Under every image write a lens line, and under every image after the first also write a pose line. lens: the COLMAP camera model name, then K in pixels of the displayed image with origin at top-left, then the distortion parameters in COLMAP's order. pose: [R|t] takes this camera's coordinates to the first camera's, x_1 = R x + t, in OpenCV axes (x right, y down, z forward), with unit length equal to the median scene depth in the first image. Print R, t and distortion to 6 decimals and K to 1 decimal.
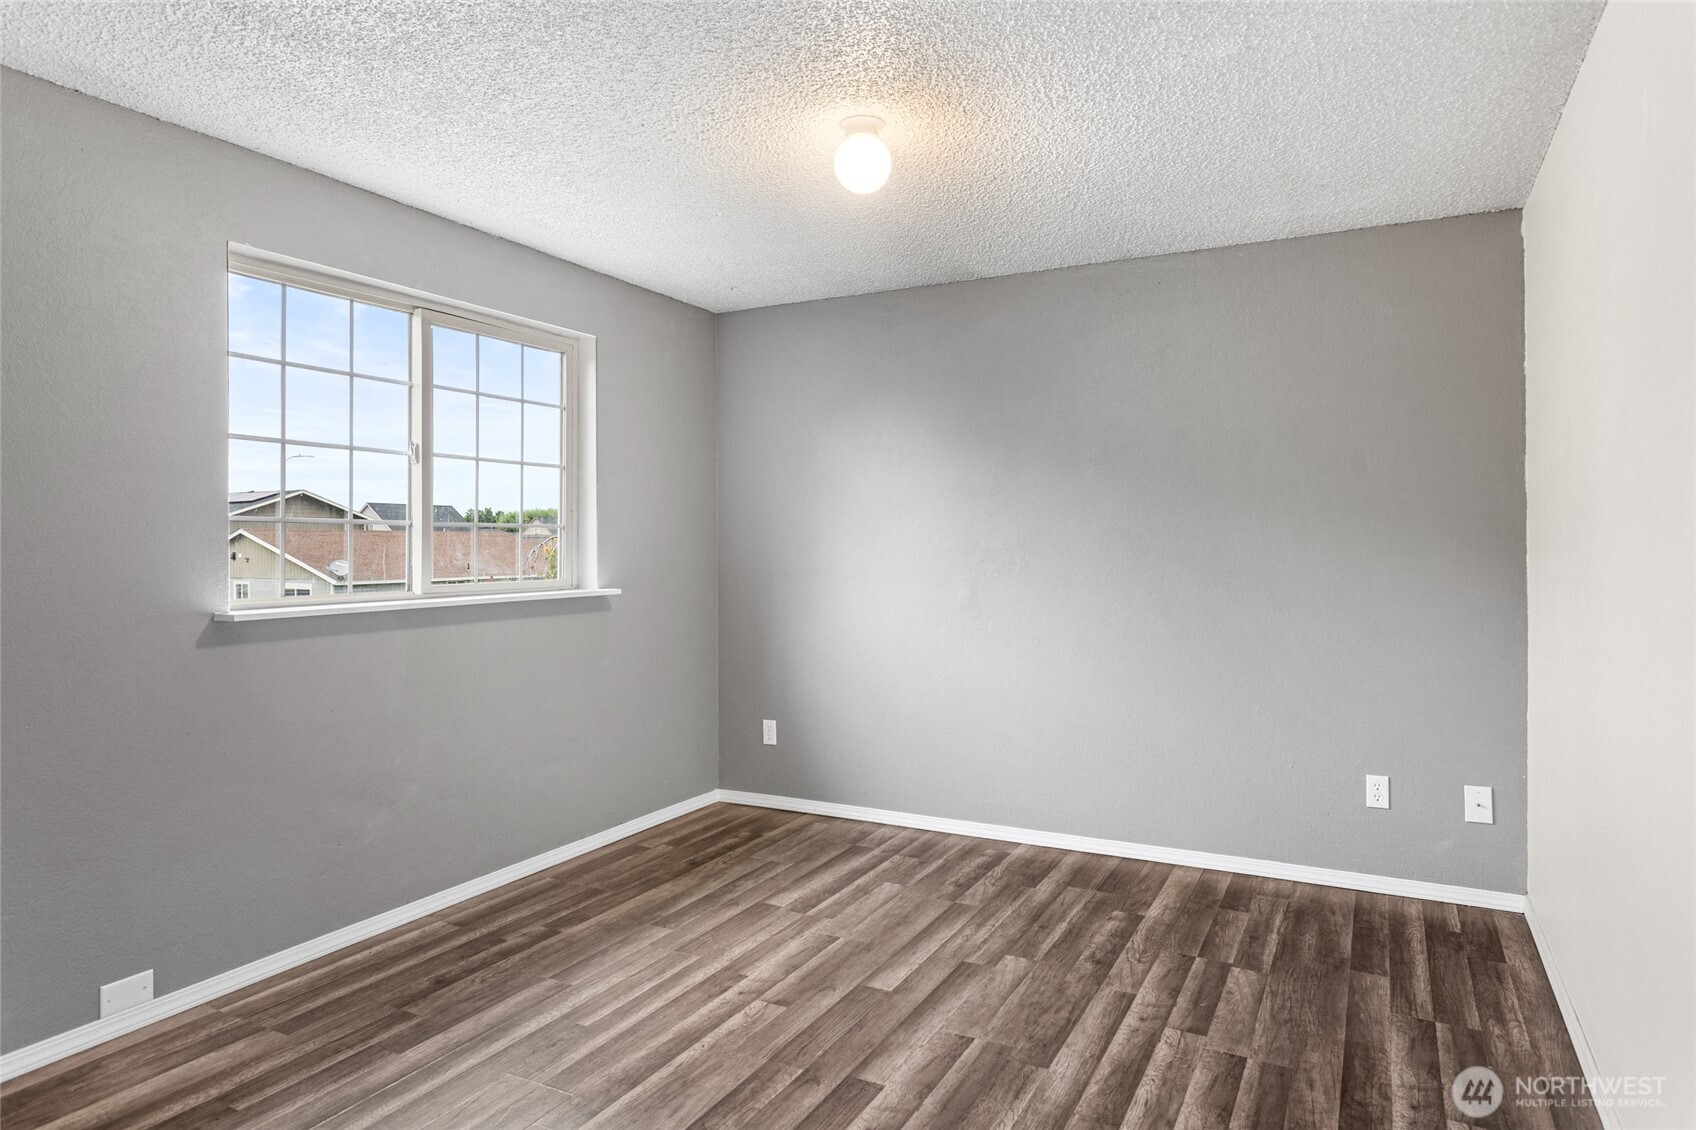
lens RADIAL K [[1068.2, 0, 850.3], [0, 1068.2, 554.8], [0, 0, 1]] dist [0.005295, 0.000432]
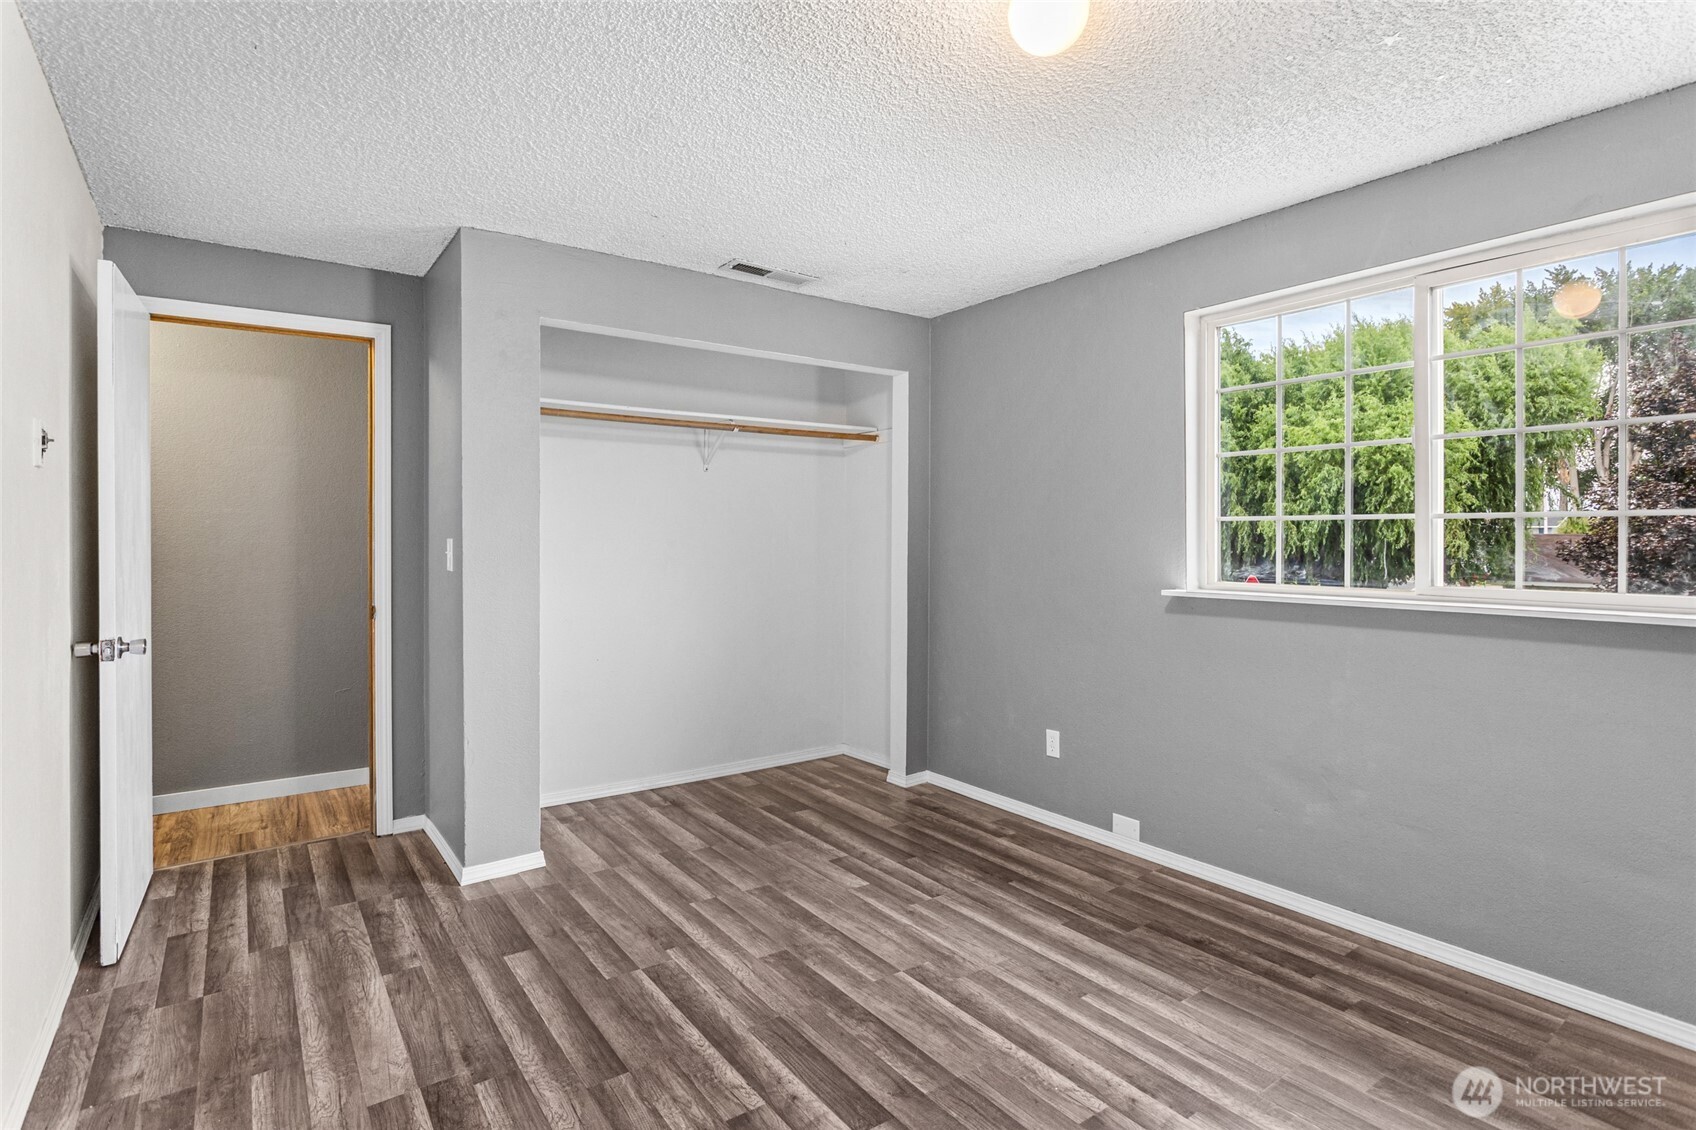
lens RADIAL K [[883.0, 0, 851.1], [0, 883.0, 563.4], [0, 0, 1]] dist [-0.012551, 0.001694]
pose [[-0.478719, 0.019519, -0.877751, 0.577790], [-0.016071, 0.999391, 0.030989, -0.006204], [0.877821, 0.028941, -0.478114, 1.143559]]
